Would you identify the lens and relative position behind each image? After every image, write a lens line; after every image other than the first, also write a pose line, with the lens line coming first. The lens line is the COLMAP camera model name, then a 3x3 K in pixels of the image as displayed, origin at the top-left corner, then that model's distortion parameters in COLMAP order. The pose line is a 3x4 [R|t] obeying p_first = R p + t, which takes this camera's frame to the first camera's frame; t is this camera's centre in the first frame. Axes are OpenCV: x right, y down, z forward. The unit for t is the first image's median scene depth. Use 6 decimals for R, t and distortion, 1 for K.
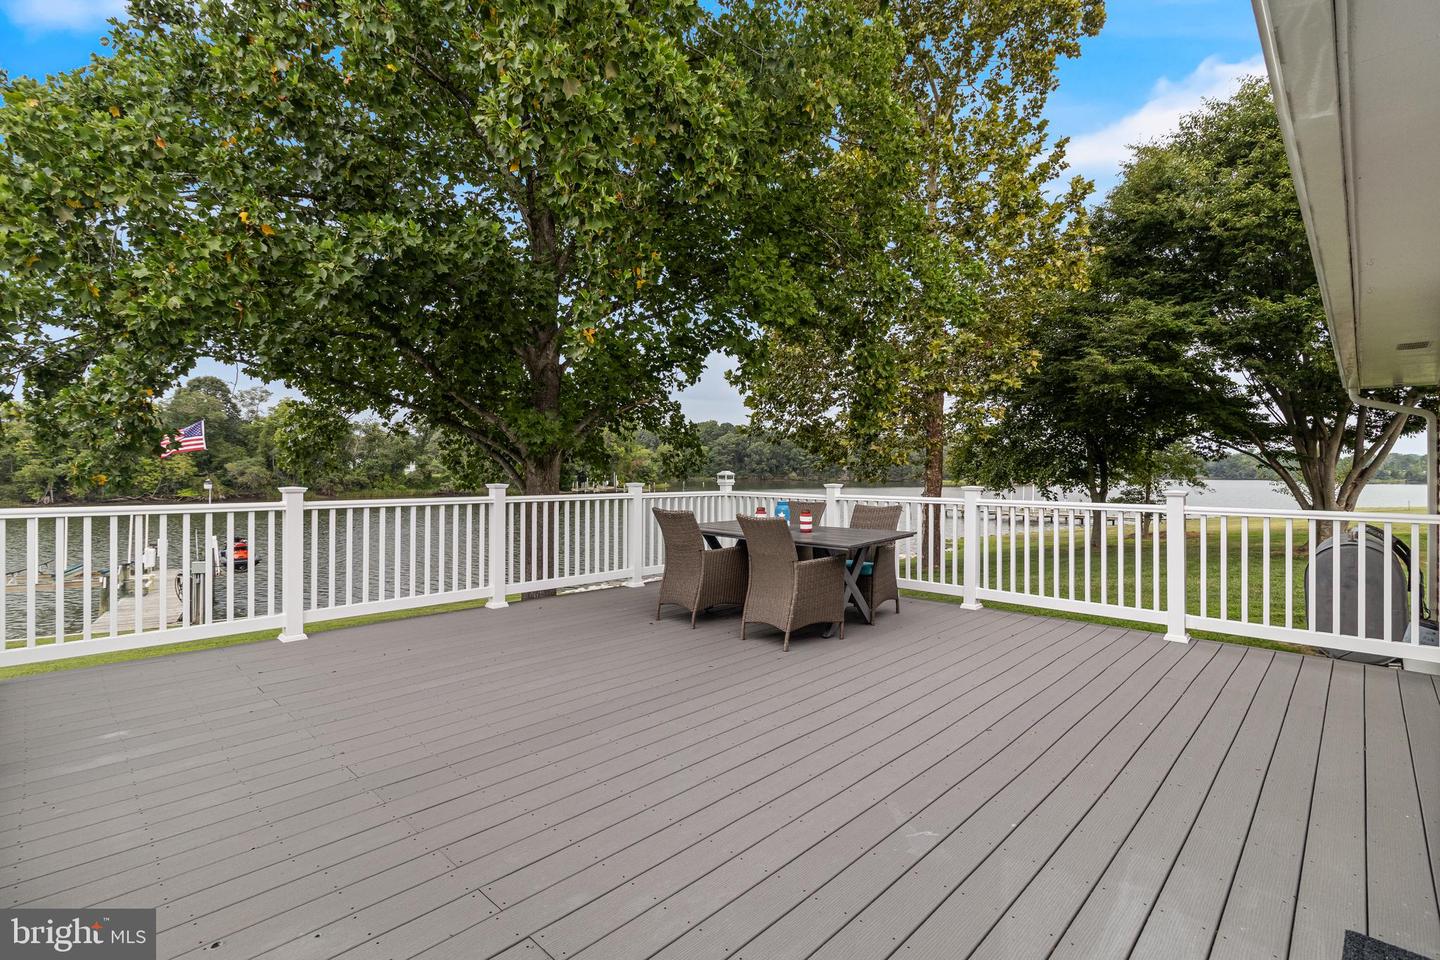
lens RADIAL K [[664.7, 0, 710.3], [0, 664.7, 470.0], [0, 0, 1]] dist [0.000252, 0.001305]
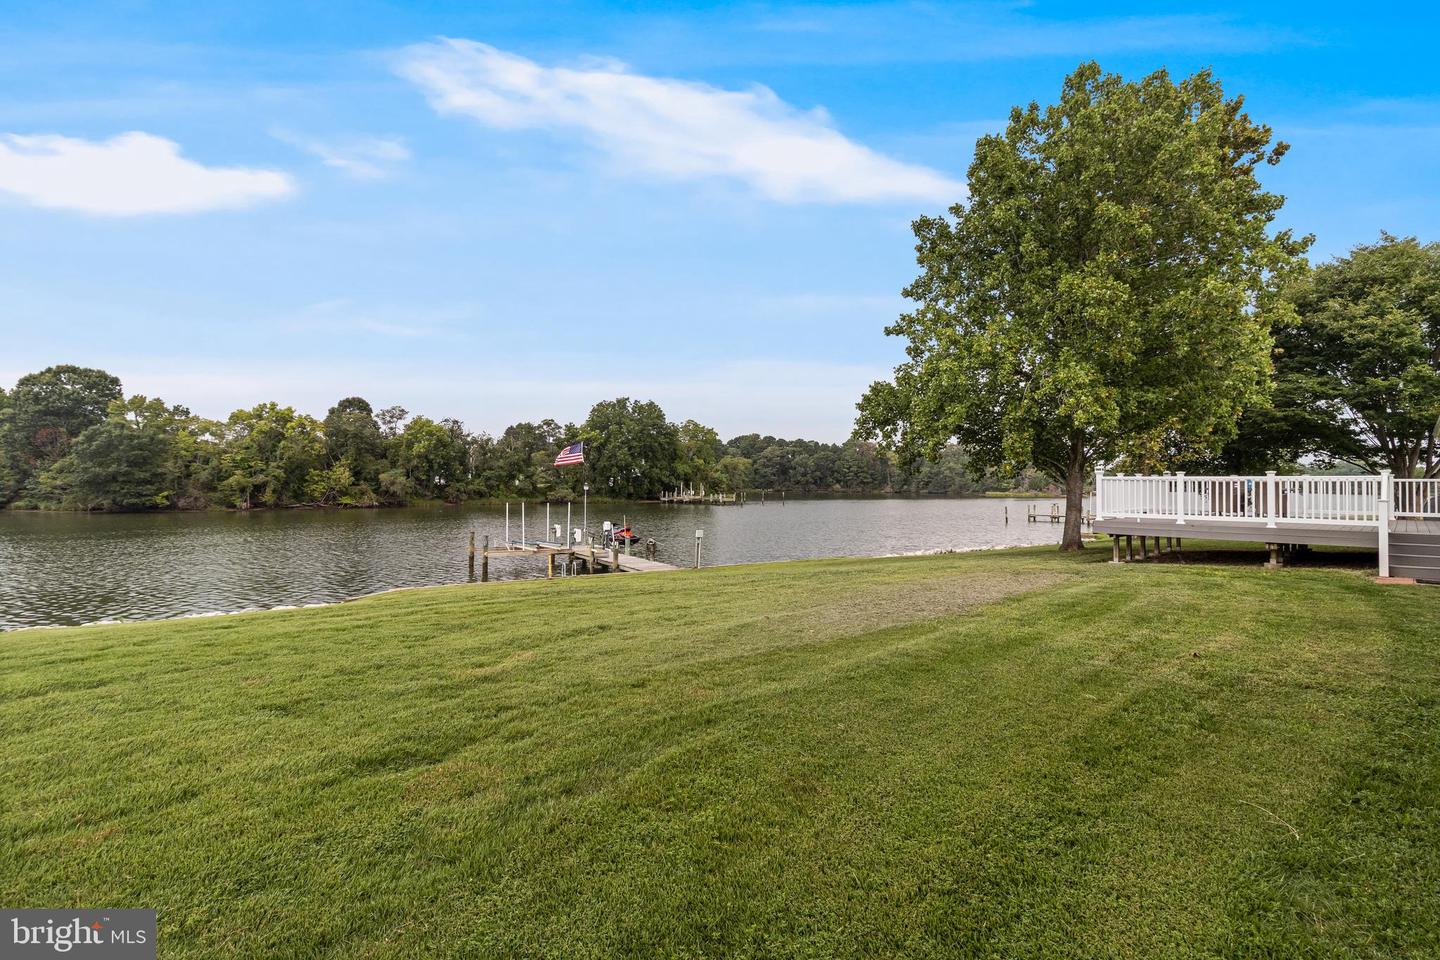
lens RADIAL K [[664.7, 0, 710.3], [0, 664.7, 470.0], [0, 0, 1]] dist [0.000252, 0.001305]
pose [[0.999322, 0.000125, -0.036811, -0.141729], [-0.000814, 0.999825, -0.018691, 0.004019], [0.036802, 0.018708, 0.999147, -0.135087]]
